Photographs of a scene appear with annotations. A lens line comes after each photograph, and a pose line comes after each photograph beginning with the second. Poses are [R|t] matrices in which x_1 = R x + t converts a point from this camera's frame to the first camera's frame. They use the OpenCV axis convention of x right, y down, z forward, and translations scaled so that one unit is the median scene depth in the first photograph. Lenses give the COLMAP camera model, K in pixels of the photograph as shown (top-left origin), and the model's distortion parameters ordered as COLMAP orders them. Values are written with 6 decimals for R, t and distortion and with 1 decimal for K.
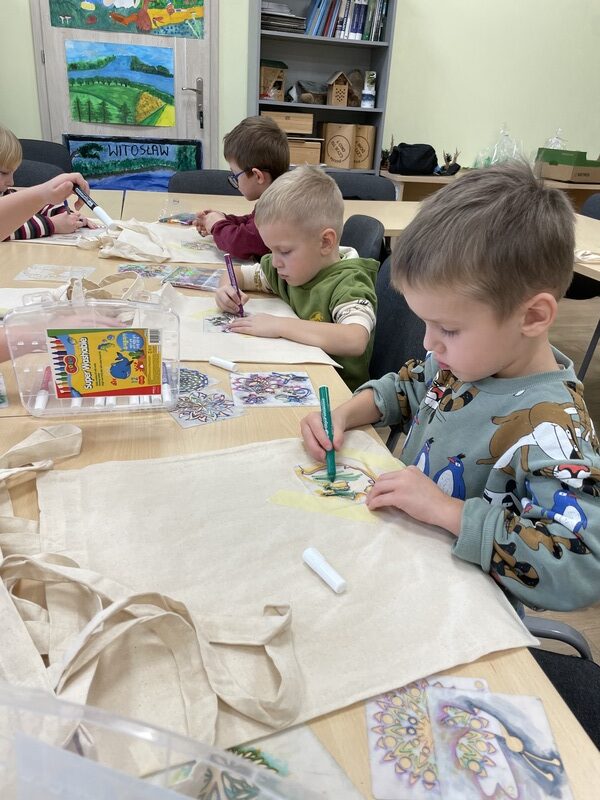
lens RADIAL K [[613.4, 0, 302.5], [0, 613.4, 402.7], [0, 0, 1]] dist [0.078000, -0.107575]
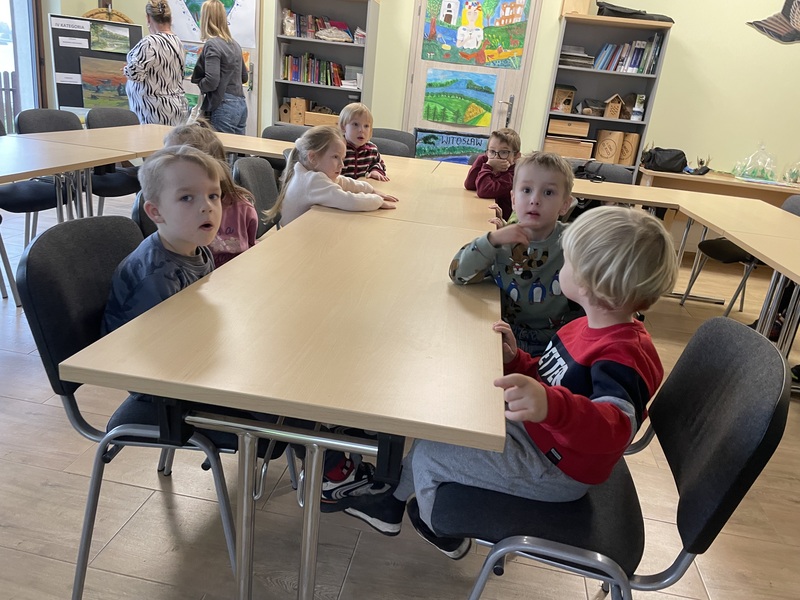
lens RADIAL K [[613.4, 0, 401.3], [0, 613.4, 301.5], [0, 0, 1]] dist [0.078000, -0.107575]
pose [[0.922236, 0.157458, -0.353112, 0.171733], [-0.209793, 0.970964, -0.114959, 0.148240], [0.324758, 0.180100, 0.928491, -0.304790]]
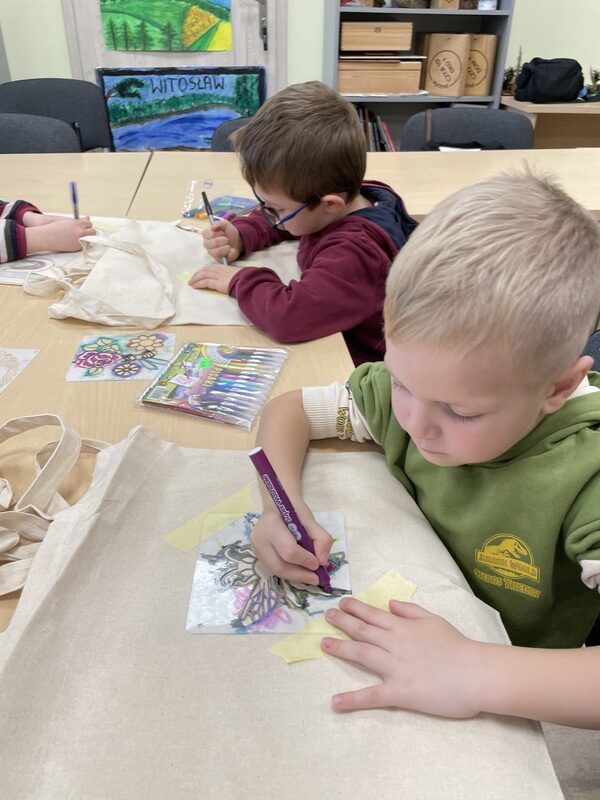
lens RADIAL K [[613.4, 0, 294.6], [0, 613.4, 412.9], [0, 0, 1]] dist [0.078000, -0.107575]
pose [[0.991033, 0.022787, -0.131661, -0.013917], [-0.006609, 0.992504, 0.122031, -0.089071], [0.133455, -0.120066, 0.983755, 0.189056]]
